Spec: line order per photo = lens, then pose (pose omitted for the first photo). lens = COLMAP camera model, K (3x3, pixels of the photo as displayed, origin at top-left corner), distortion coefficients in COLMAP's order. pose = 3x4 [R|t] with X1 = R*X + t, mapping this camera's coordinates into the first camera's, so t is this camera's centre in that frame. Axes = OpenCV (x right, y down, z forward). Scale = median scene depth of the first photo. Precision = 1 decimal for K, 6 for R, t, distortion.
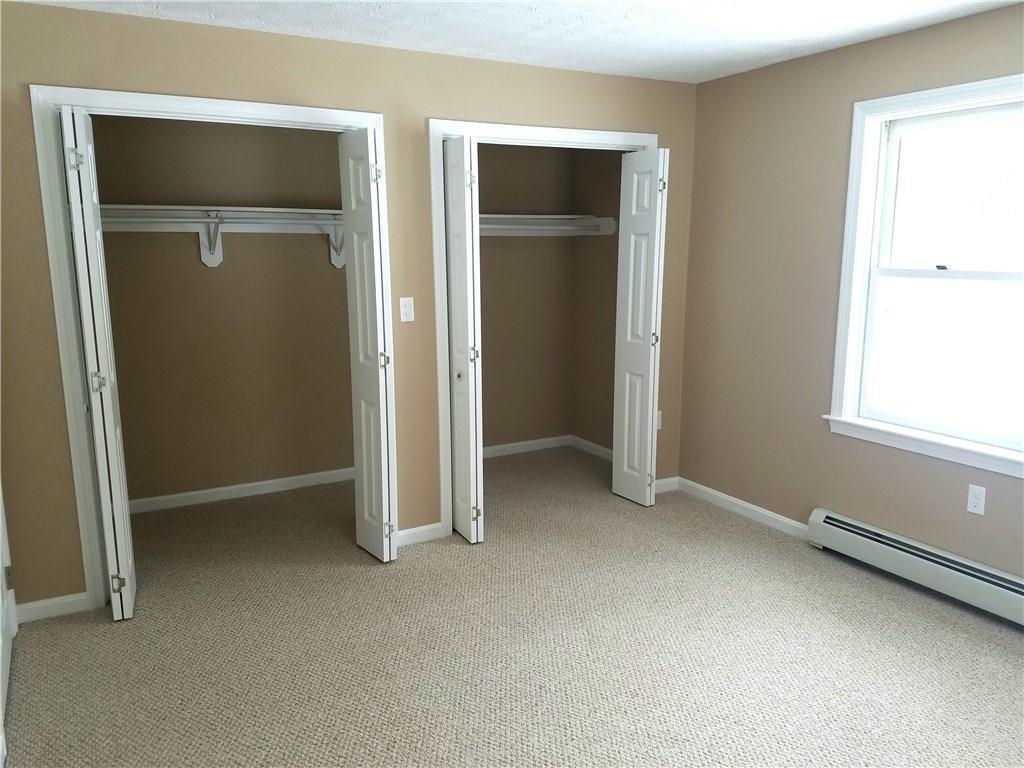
lens RADIAL K [[796.8, 0, 512.0], [0, 796.8, 384.0], [0, 0, 1]] dist [-0.001807, -0.004263]
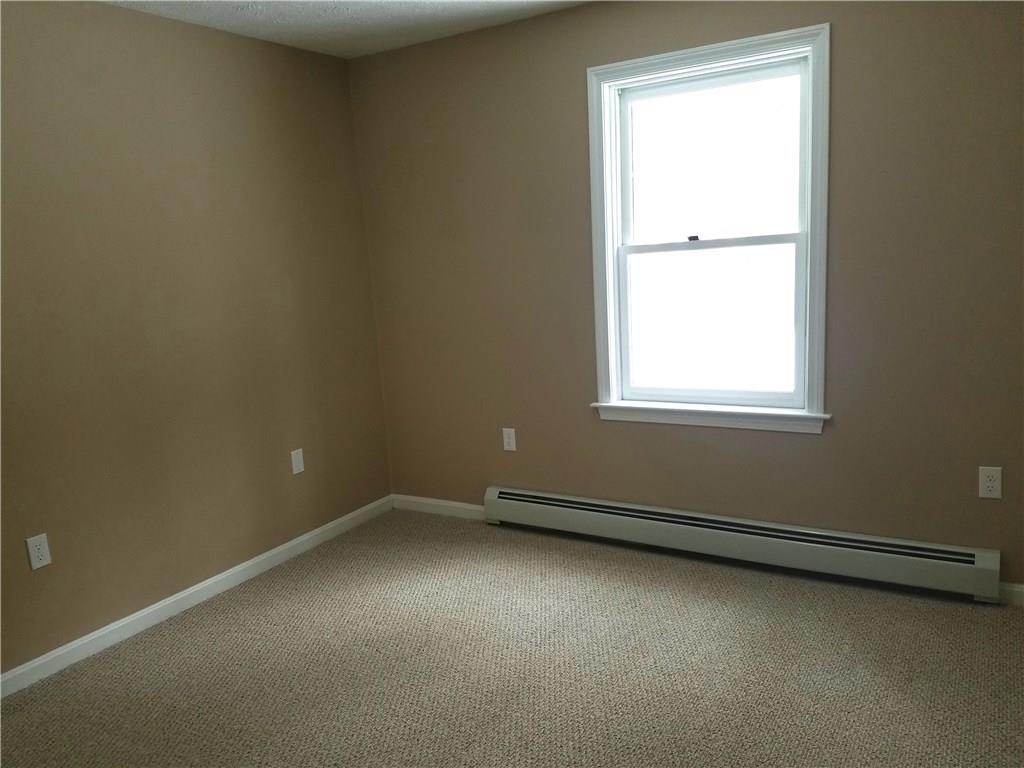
lens RADIAL K [[752.8, 0, 511.9], [0, 752.8, 366.1], [0, 0, 1]] dist [0.199972, -0.000968]
pose [[0.855645, -0.156716, 0.493266, -0.133168], [0.167048, 0.985671, 0.023388, -0.043076], [-0.489863, 0.062387, 0.869564, 0.252819]]
